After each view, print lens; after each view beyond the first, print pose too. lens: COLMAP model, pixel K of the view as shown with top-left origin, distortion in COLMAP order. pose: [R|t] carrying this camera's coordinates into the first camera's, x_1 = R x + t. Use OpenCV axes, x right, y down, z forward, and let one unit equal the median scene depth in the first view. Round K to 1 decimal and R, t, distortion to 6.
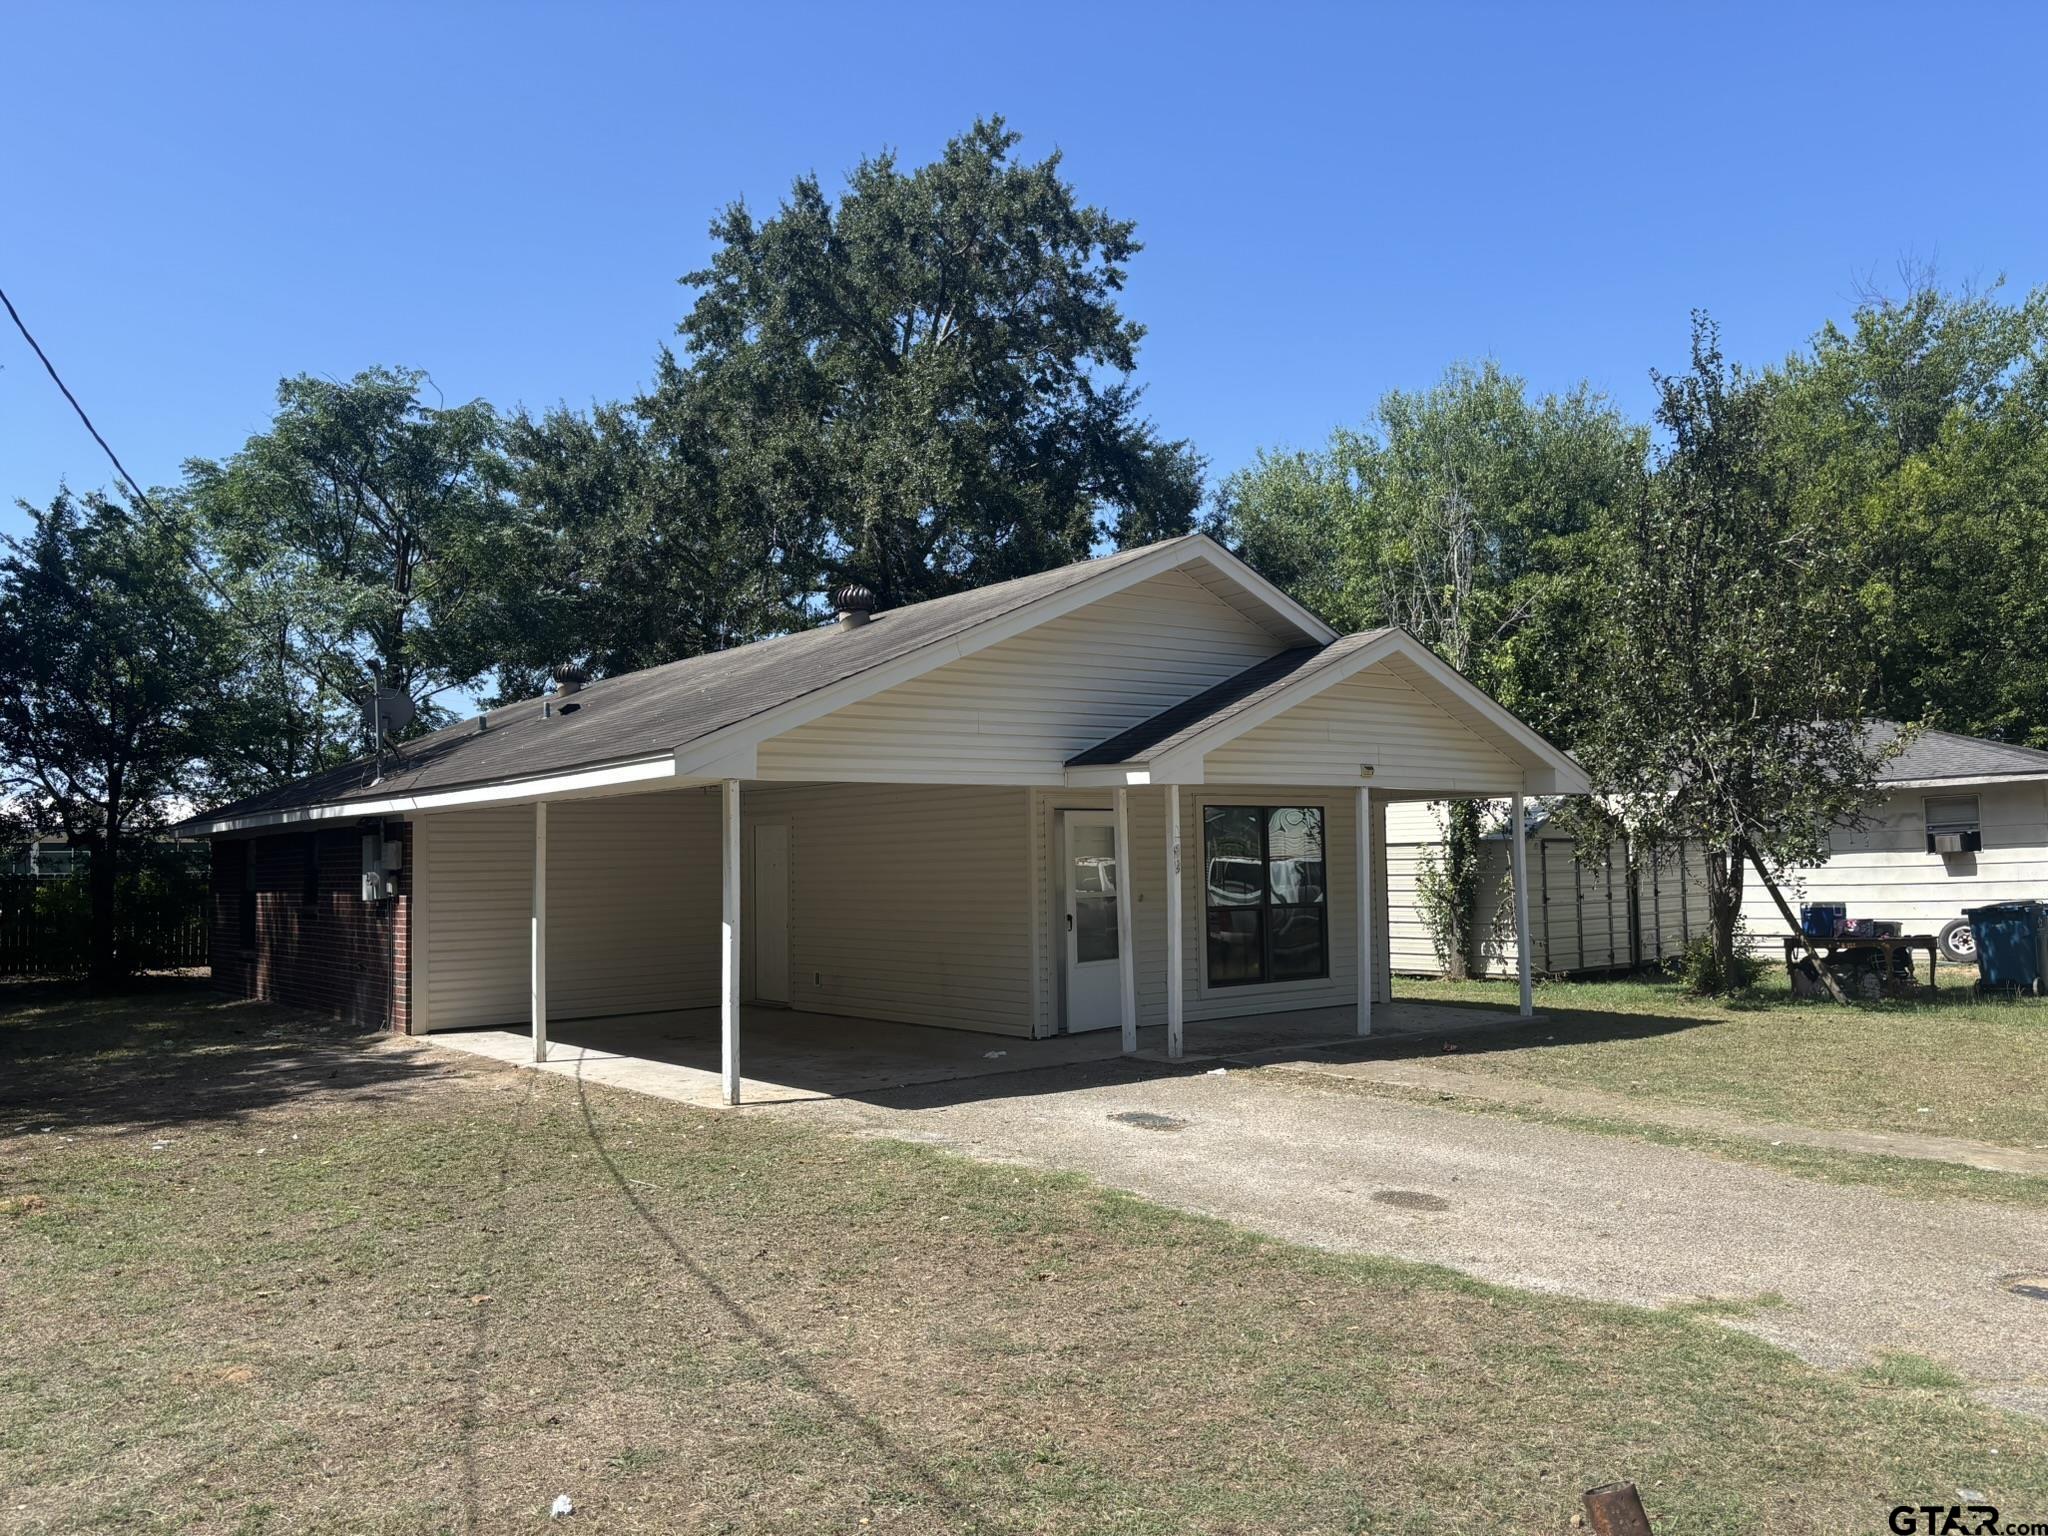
lens RADIAL K [[1541.1, 0, 1054.6], [0, 1541.1, 768.8], [0, 0, 1]] dist [-0.006006, -0.003091]
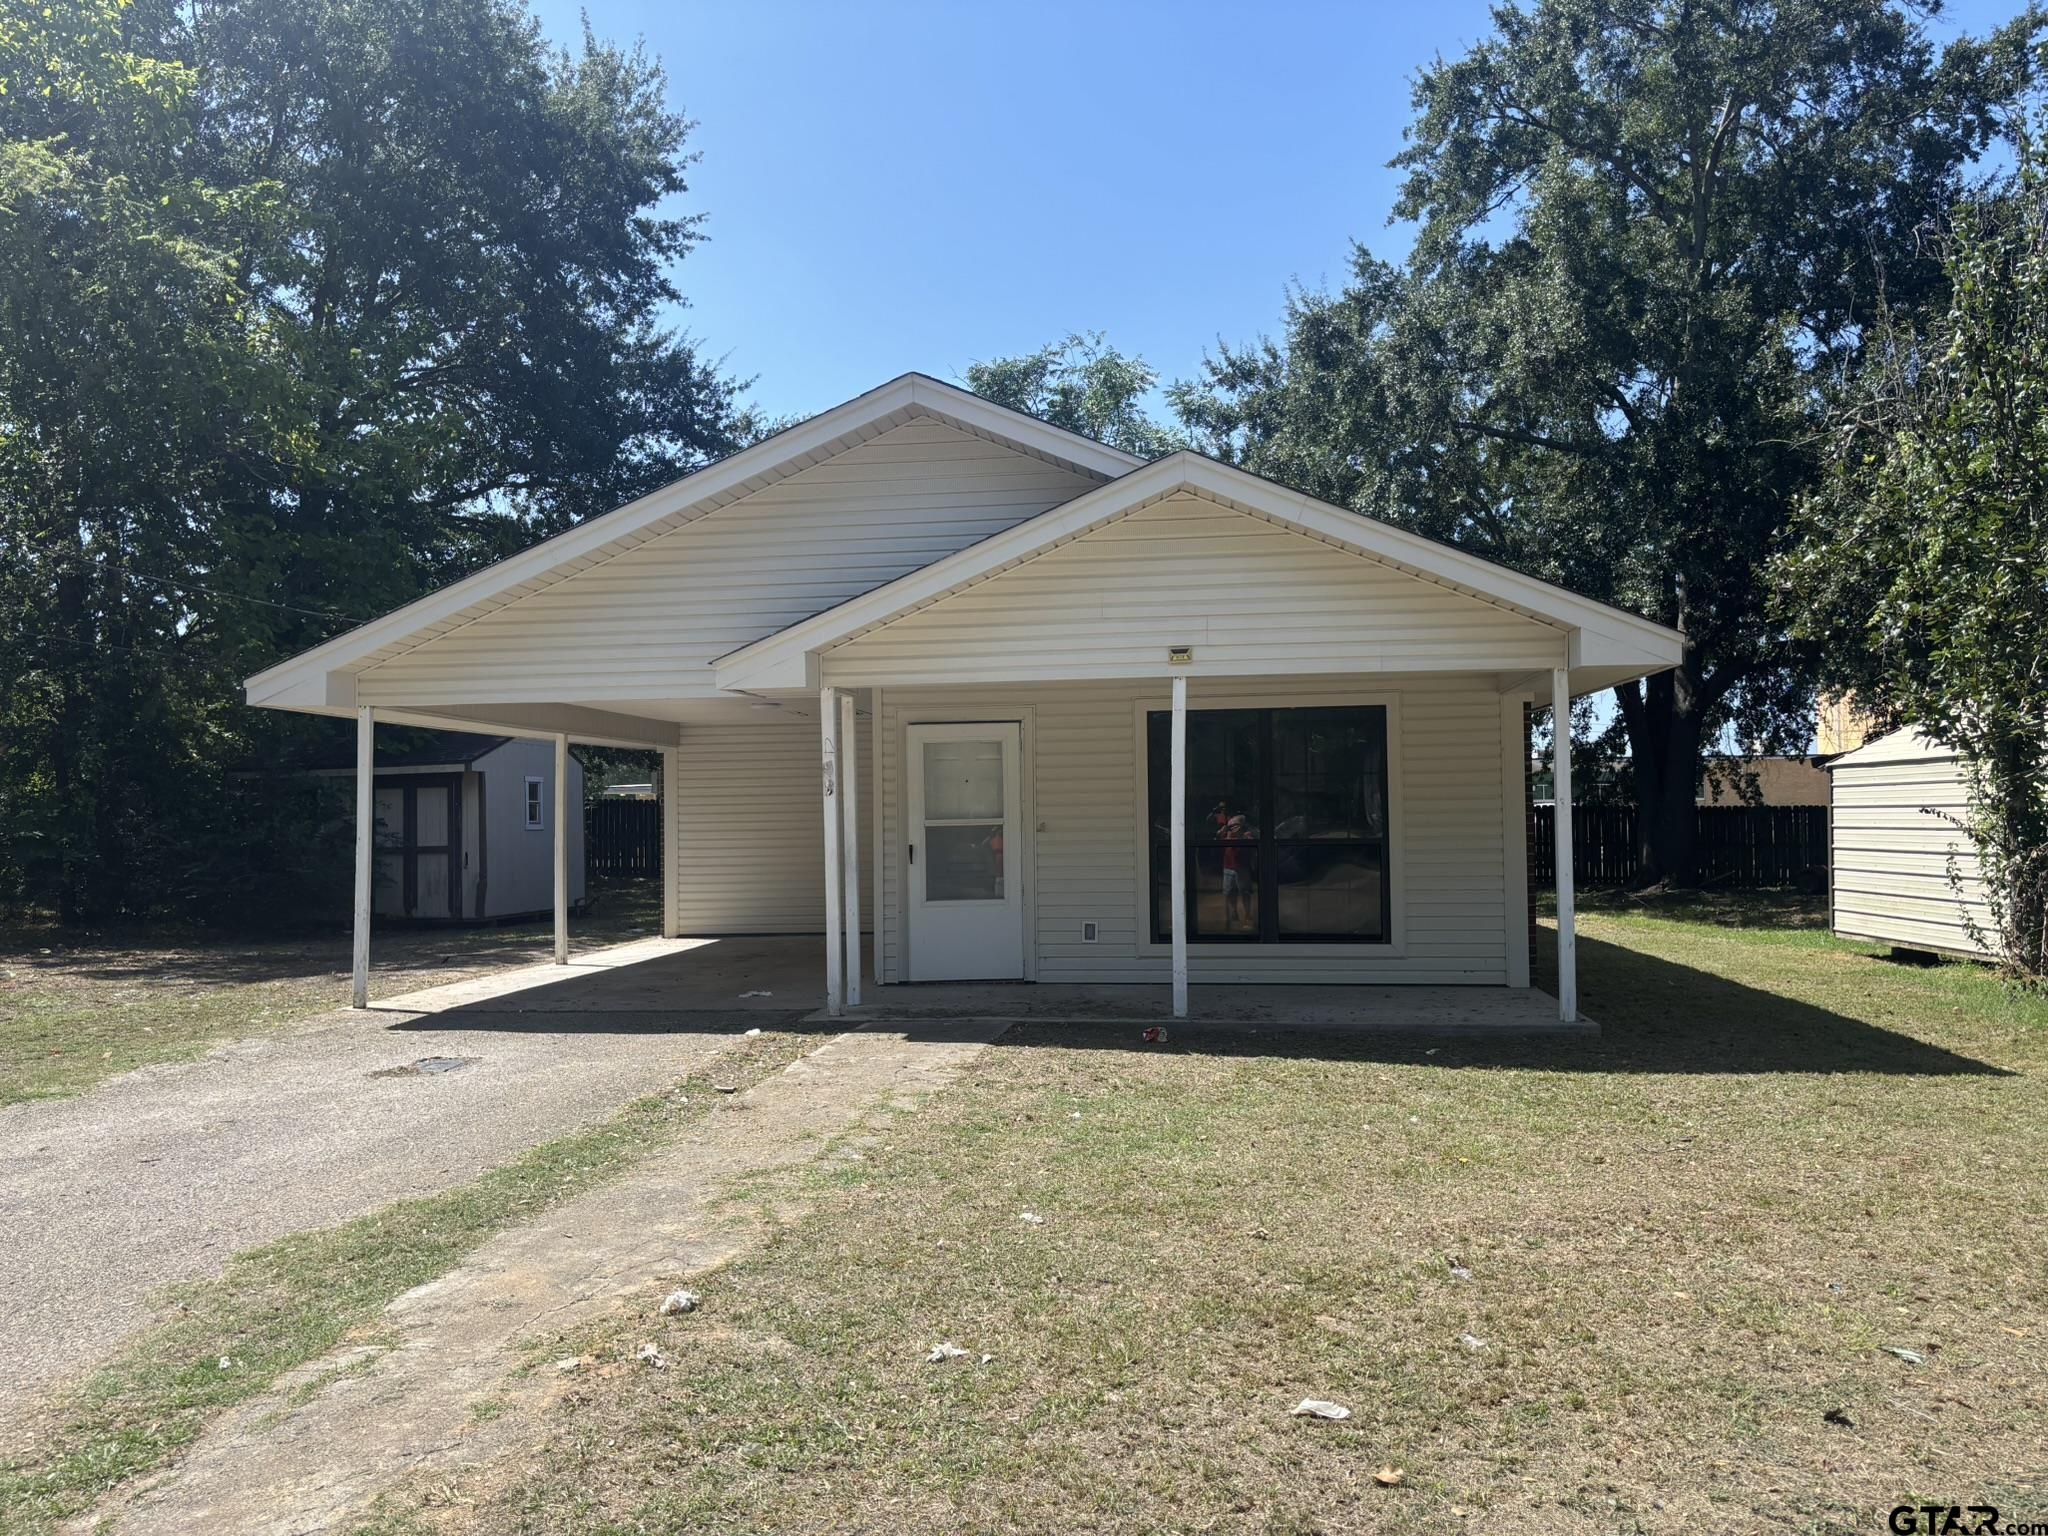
lens RADIAL K [[1541.1, 0, 1054.6], [0, 1541.1, 768.8], [0, 0, 1]] dist [-0.006006, -0.003091]
pose [[0.684165, -0.016048, -0.729151, 0.631255], [0.050158, 0.998426, 0.025090, 0.030817], [0.727600, -0.053738, 0.683893, 0.419302]]
